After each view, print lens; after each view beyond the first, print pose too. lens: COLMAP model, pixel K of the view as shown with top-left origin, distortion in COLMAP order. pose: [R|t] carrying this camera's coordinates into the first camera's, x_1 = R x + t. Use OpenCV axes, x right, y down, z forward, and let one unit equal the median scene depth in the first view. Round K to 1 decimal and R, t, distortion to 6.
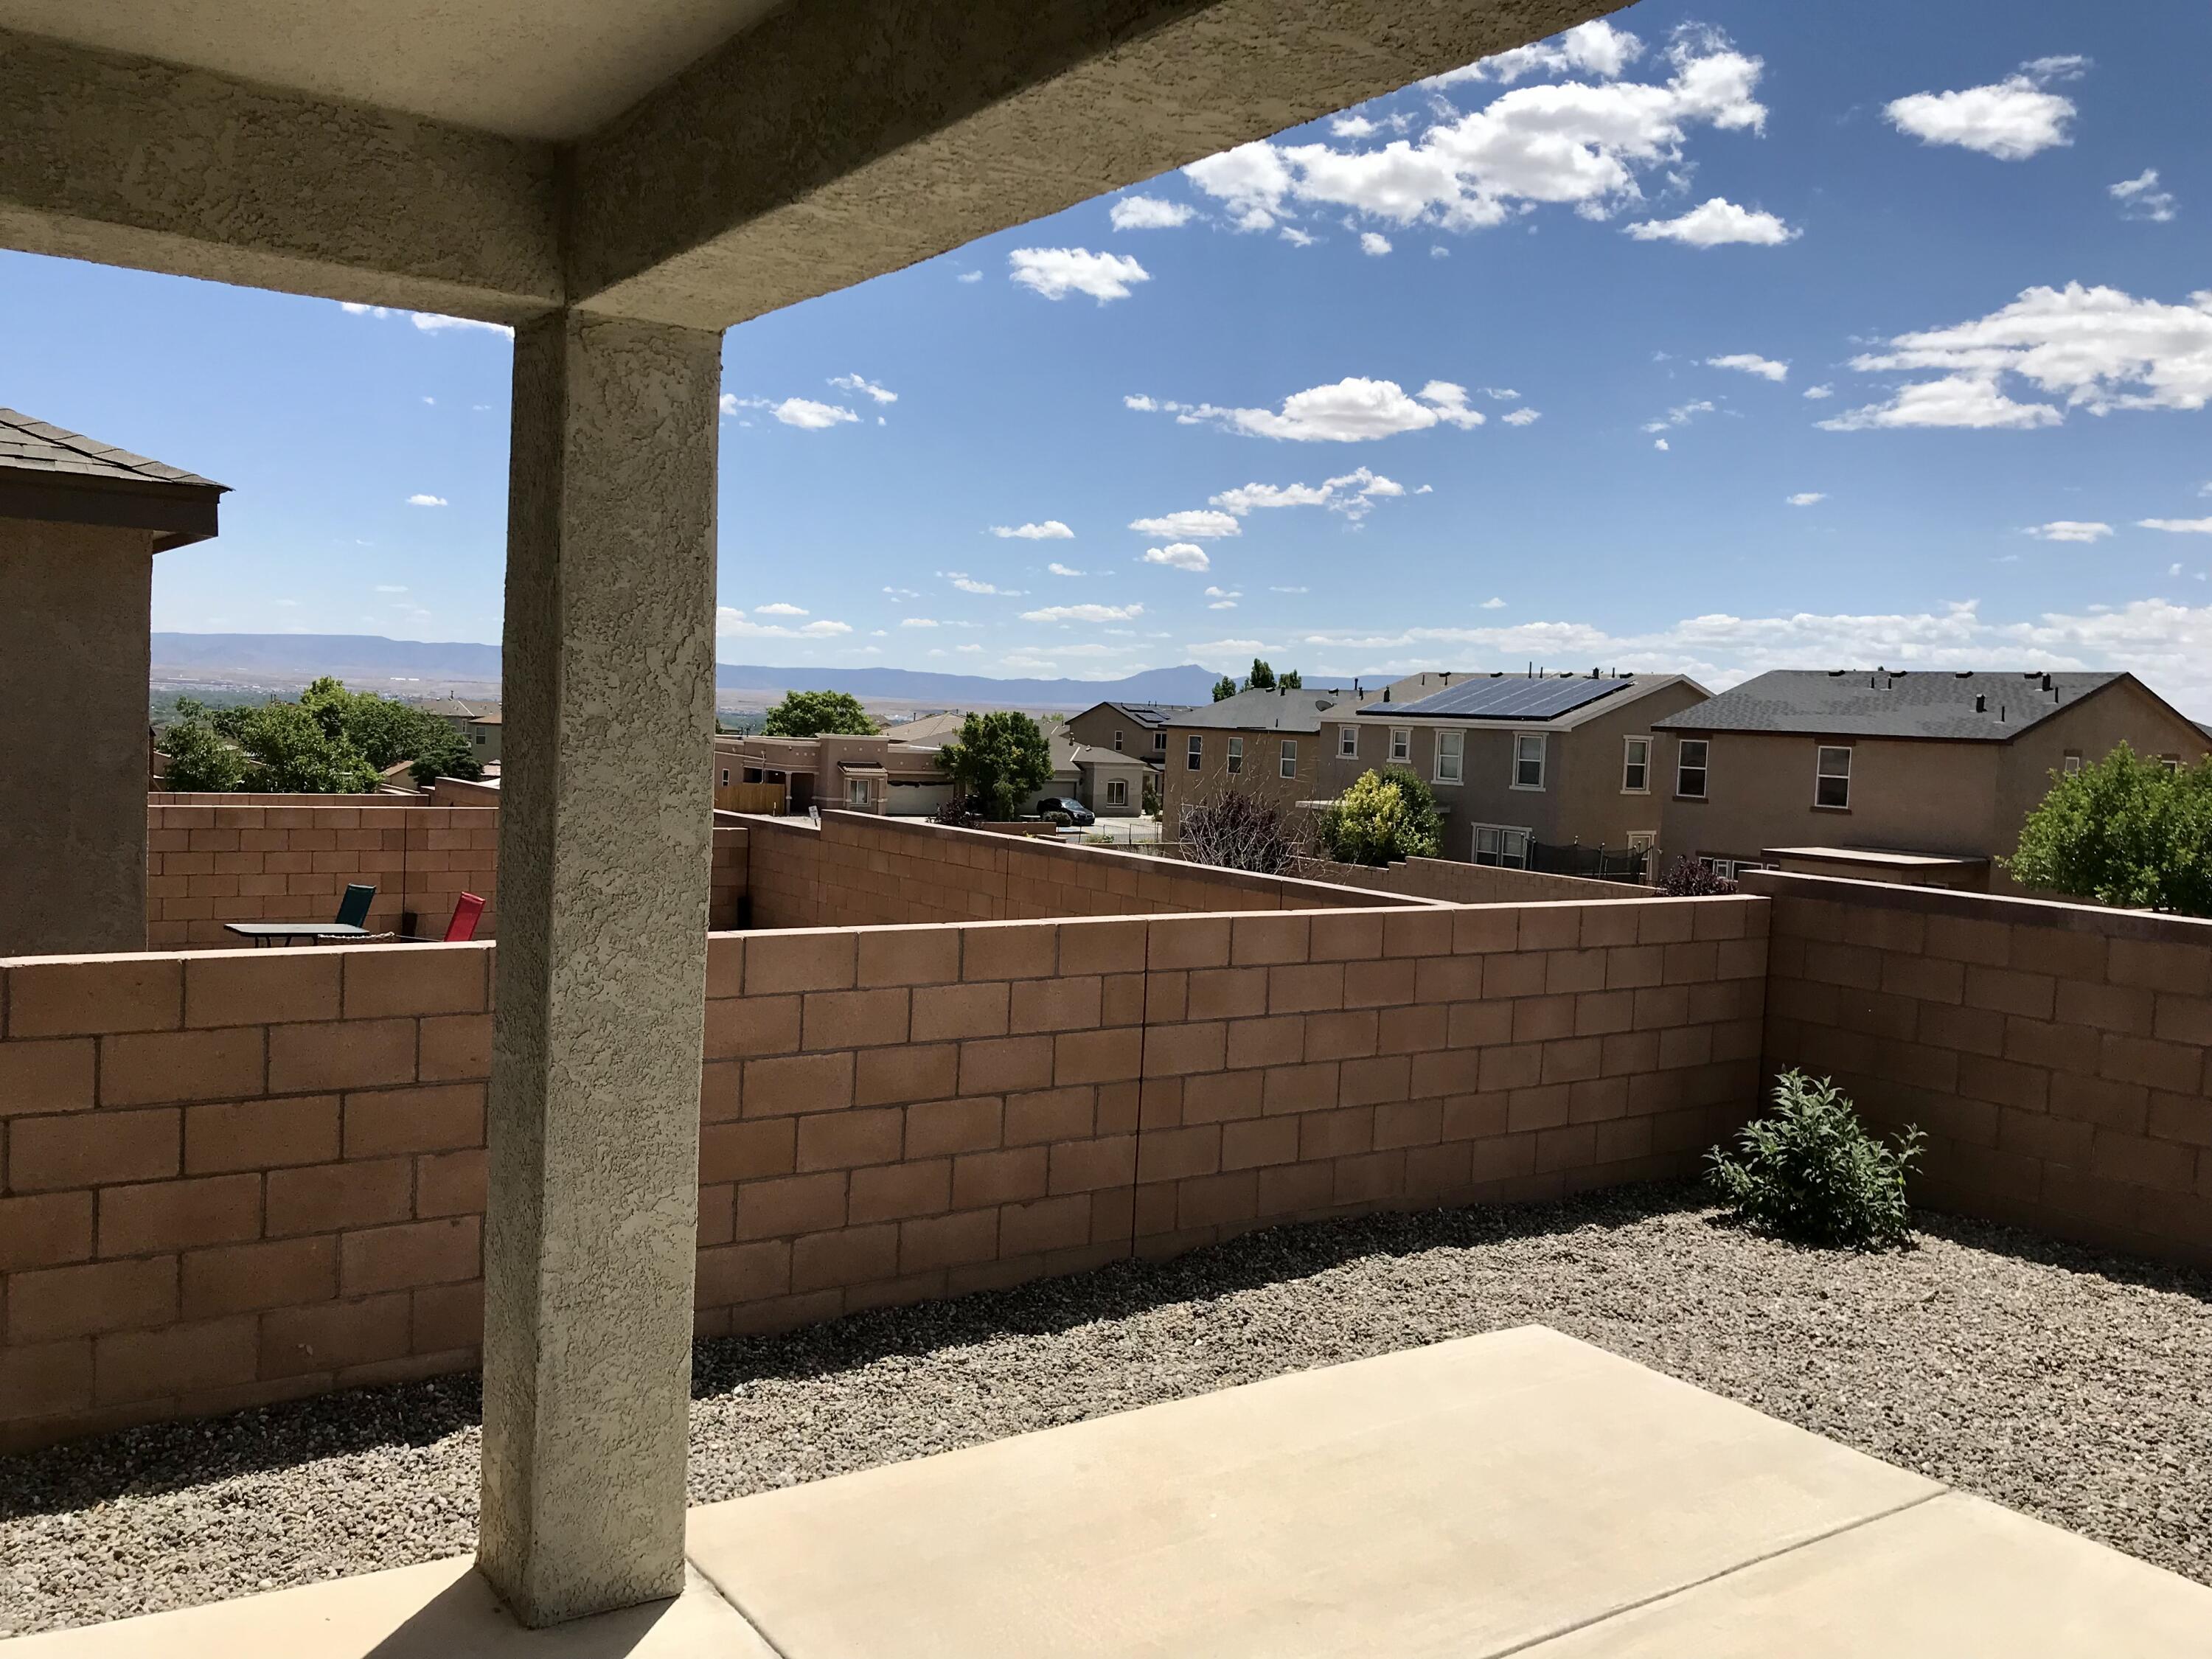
lens RADIAL K [[1839.2, 0, 1109.8], [0, 1839.2, 817.2], [0, 0, 1]] dist [0.031265, -0.029582]
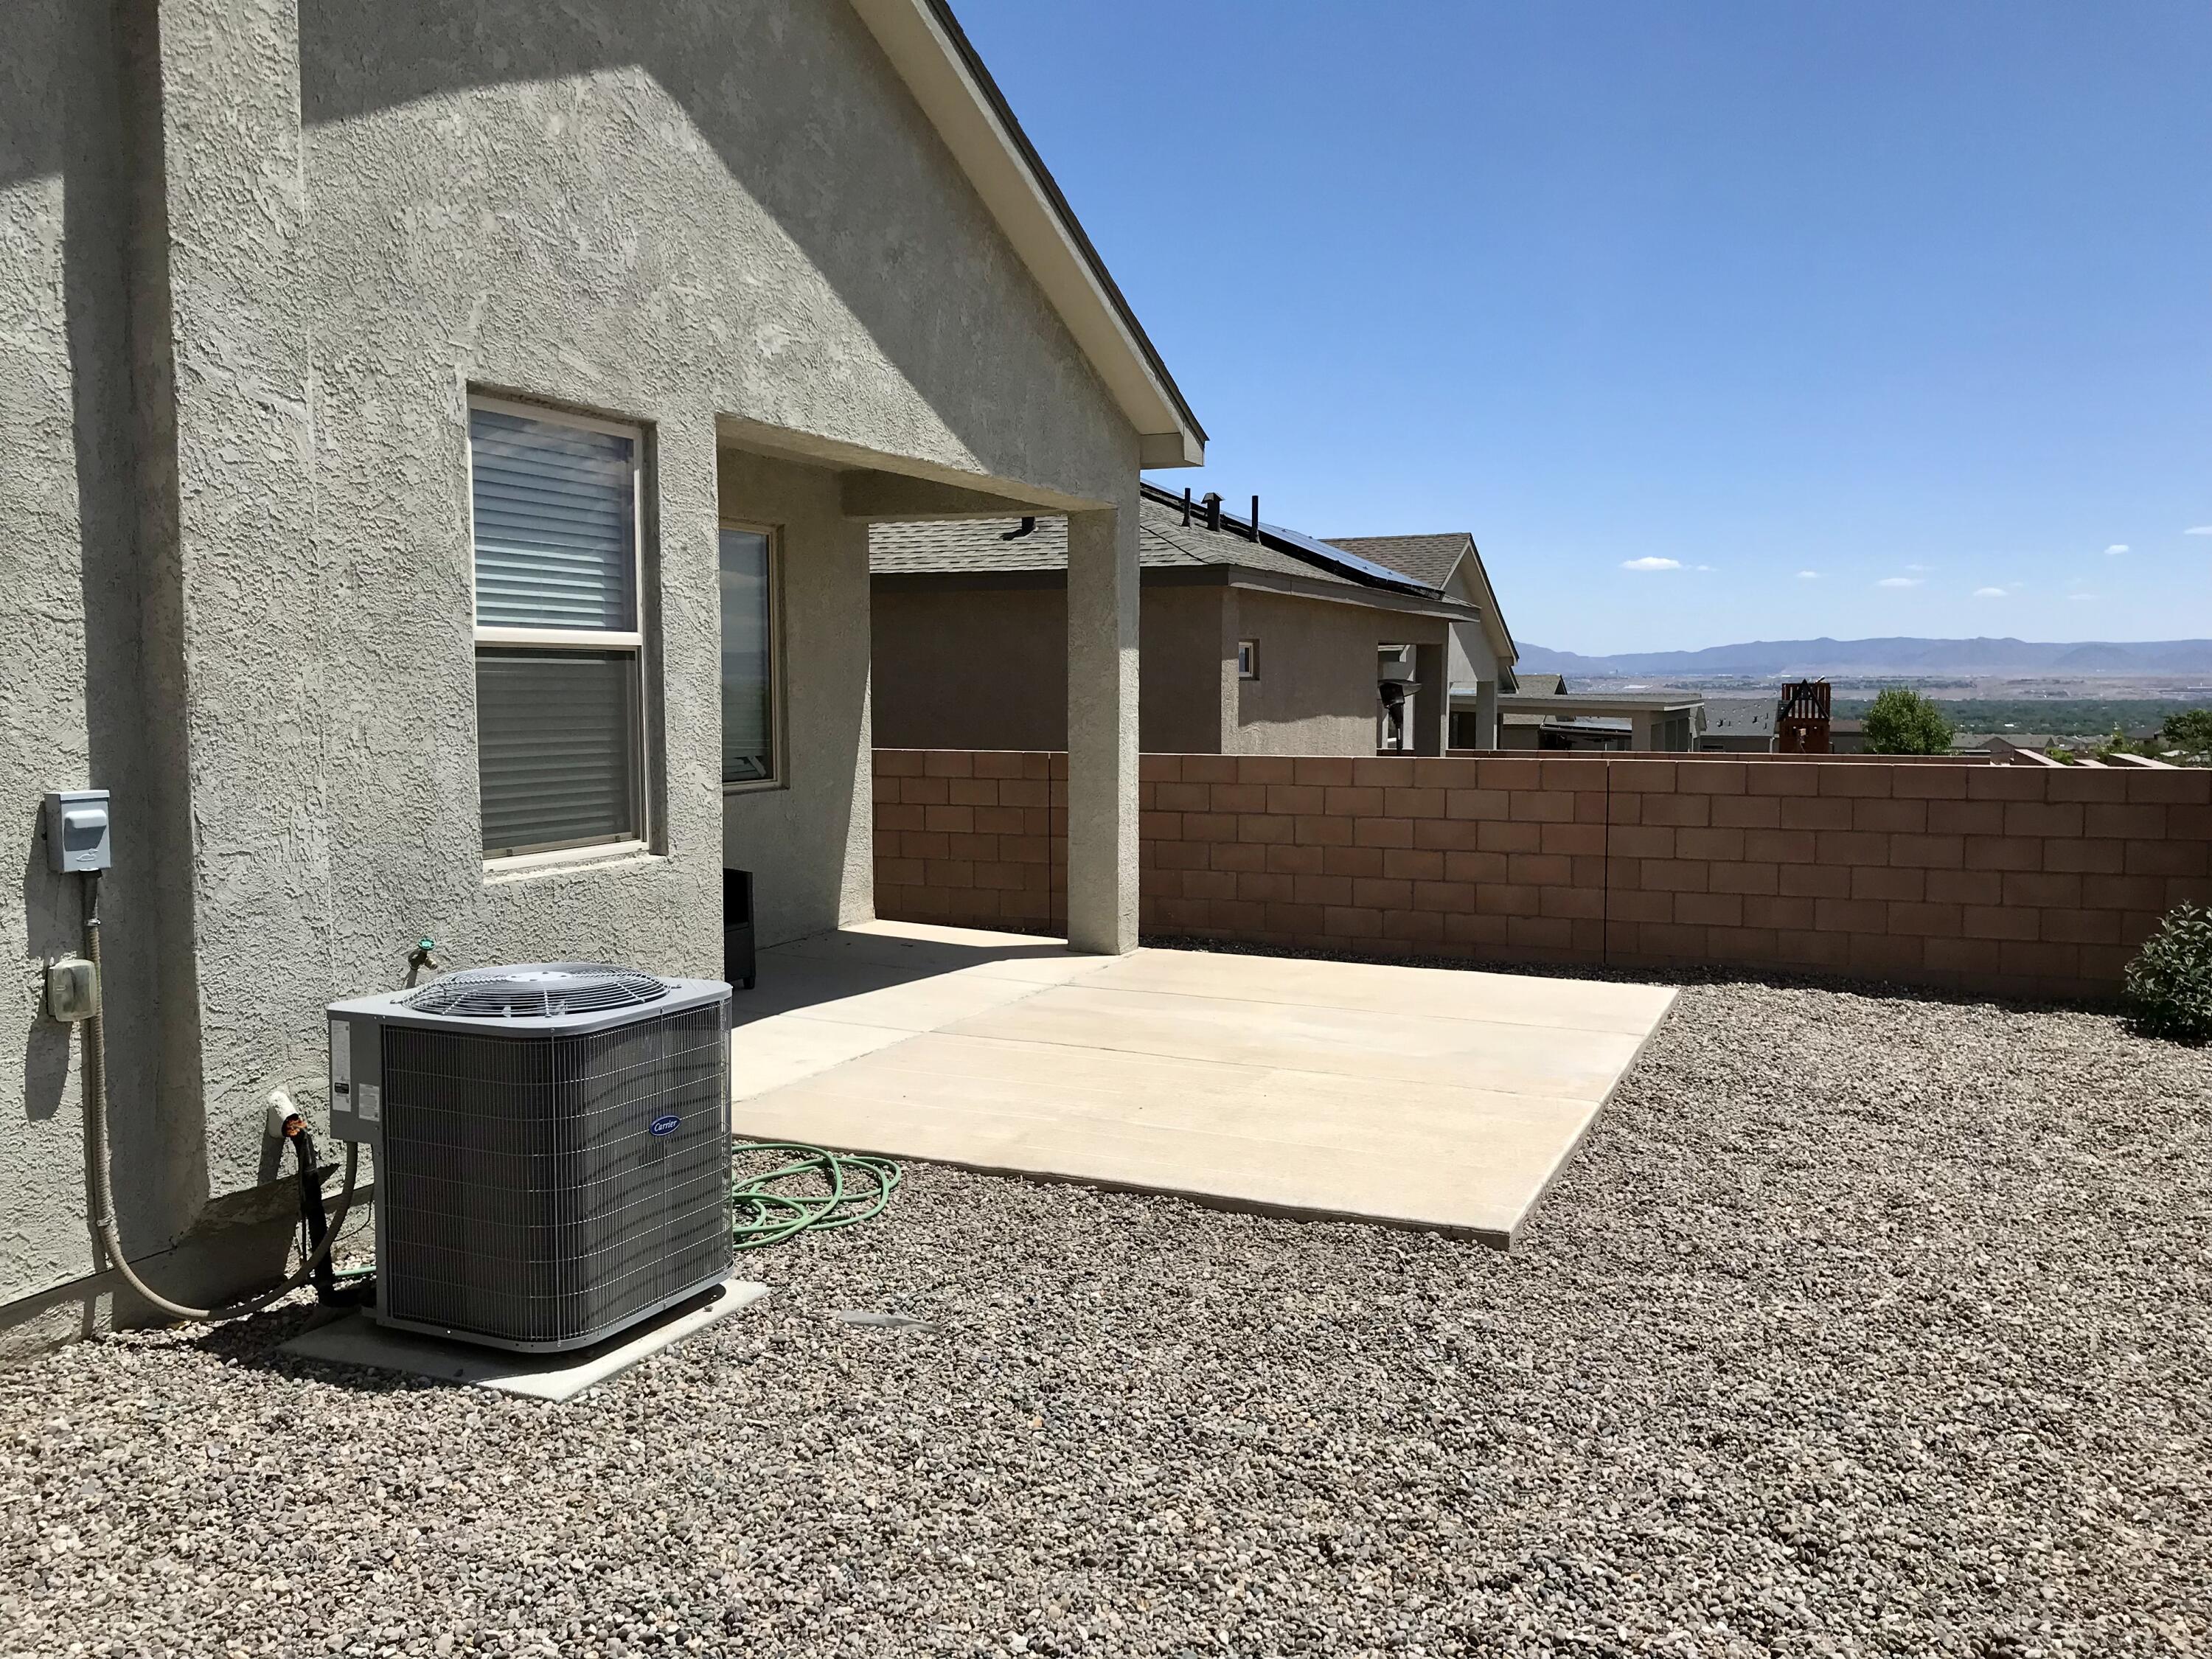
lens RADIAL K [[1839.2, 0, 1101.9], [0, 1839.2, 828.7], [0, 0, 1]] dist [0.031265, -0.029582]
pose [[0.503810, 0.020854, -0.863563, 1.249759], [-0.024951, 0.999643, 0.009584, 0.114223], [0.863454, 0.016718, 0.504150, -0.244251]]
